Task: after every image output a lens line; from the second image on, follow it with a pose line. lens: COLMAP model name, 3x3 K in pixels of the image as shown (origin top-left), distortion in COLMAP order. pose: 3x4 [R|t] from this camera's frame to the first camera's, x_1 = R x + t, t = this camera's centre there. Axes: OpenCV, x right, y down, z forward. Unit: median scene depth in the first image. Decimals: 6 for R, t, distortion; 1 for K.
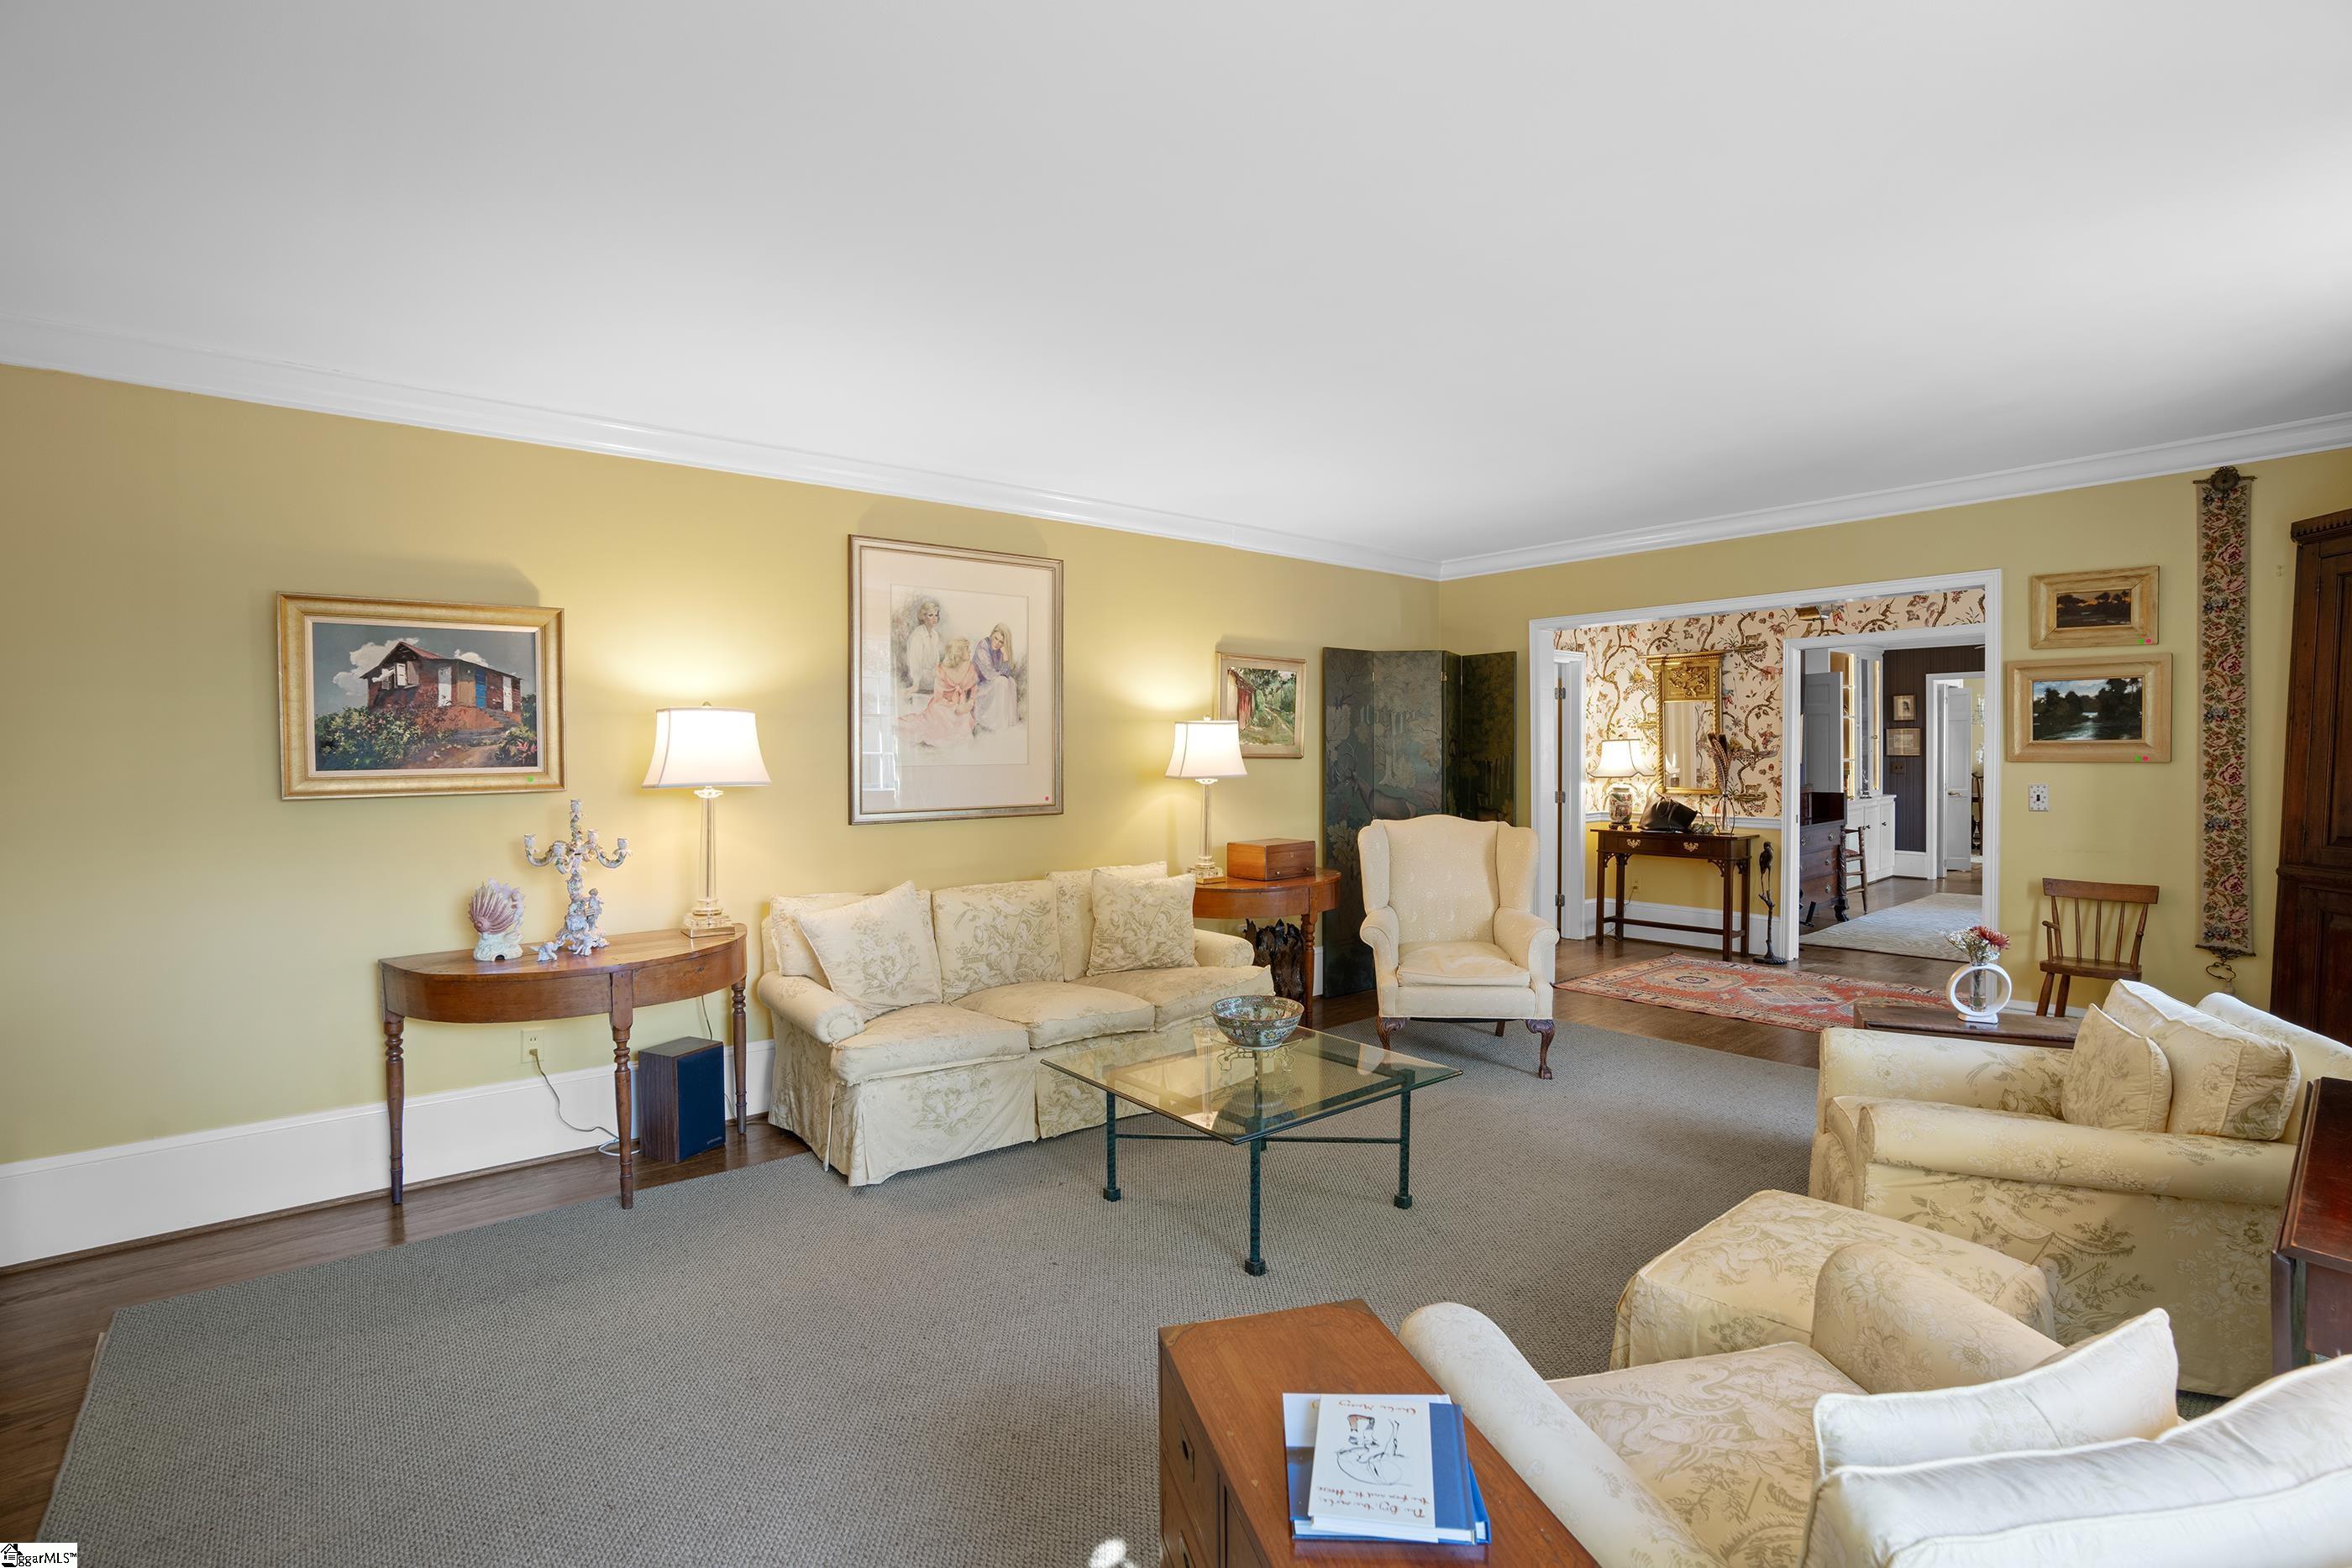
lens RADIAL K [[1113.5, 0, 1191.8], [0, 1113.5, 763.4], [0, 0, 1]] dist [-0.052465, 0.020541]
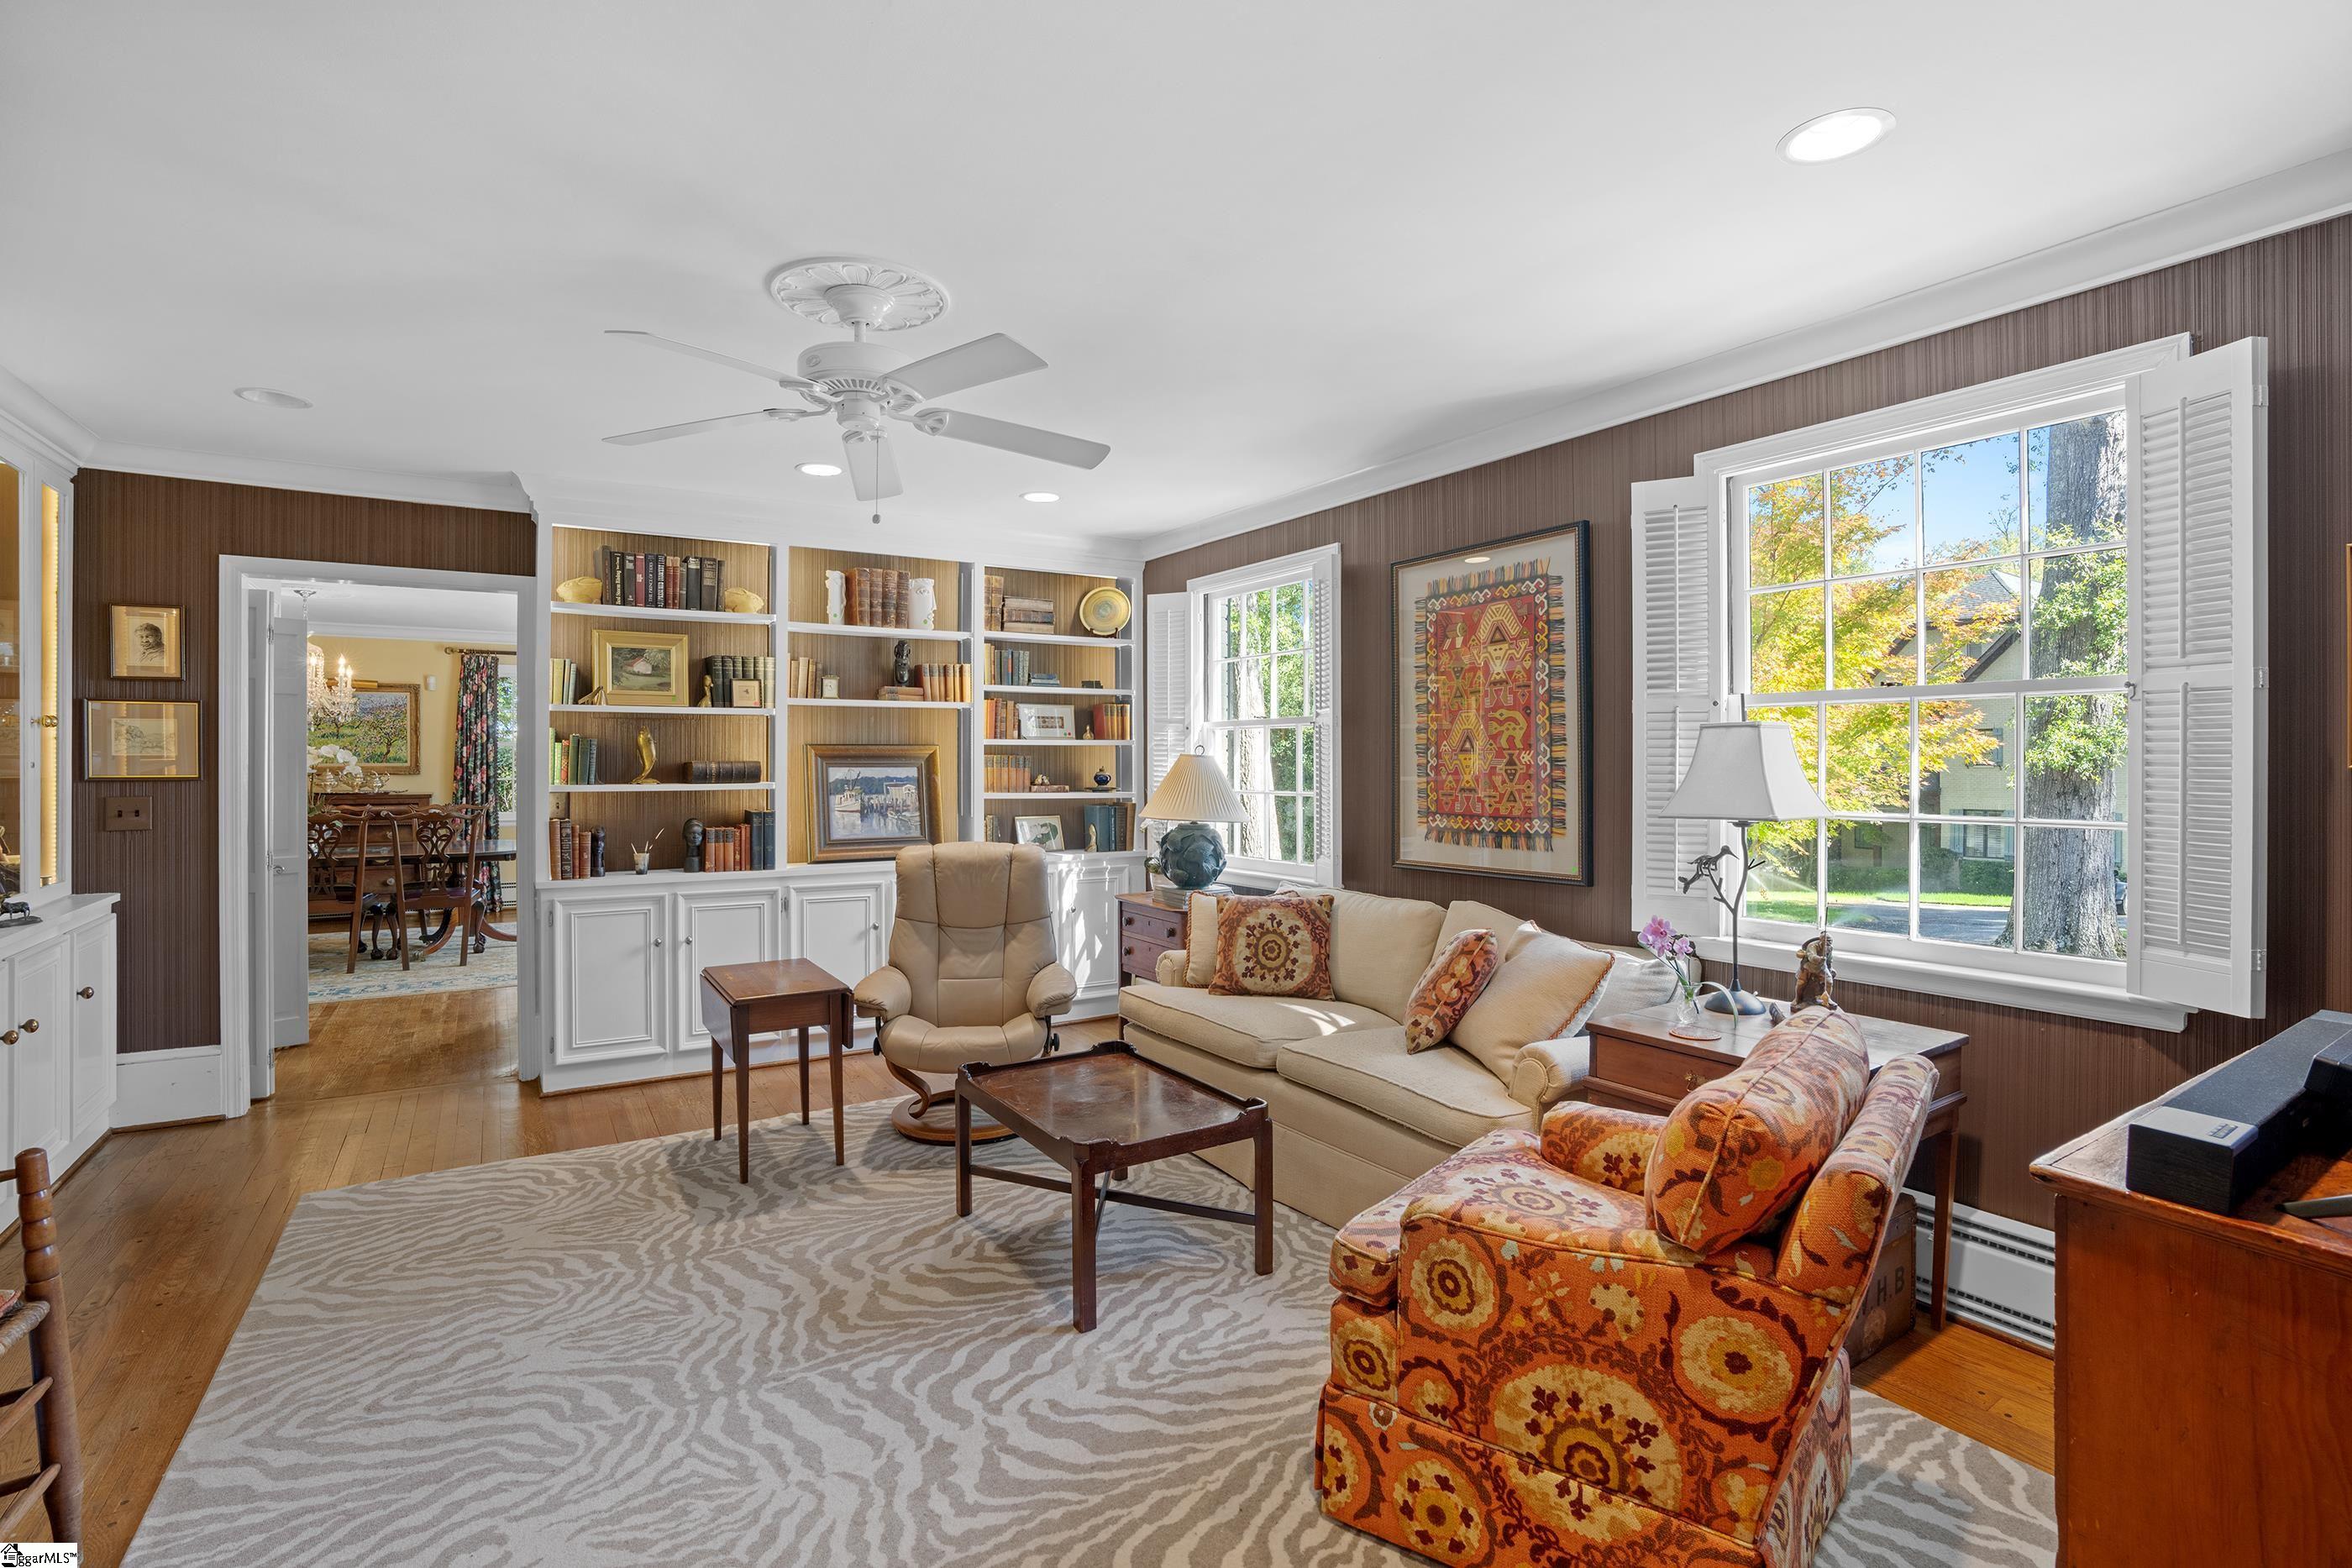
lens RADIAL K [[1083.8, 0, 1176.0], [0, 1083.8, 774.3], [0, 0, 1]] dist [-0.068397, 0.026879]
pose [[0.142329, -0.002439, 0.989816, 0.832194], [0.008855, 0.999960, 0.001190, -0.013308], [-0.989780, 0.008596, 0.142345, 1.412284]]
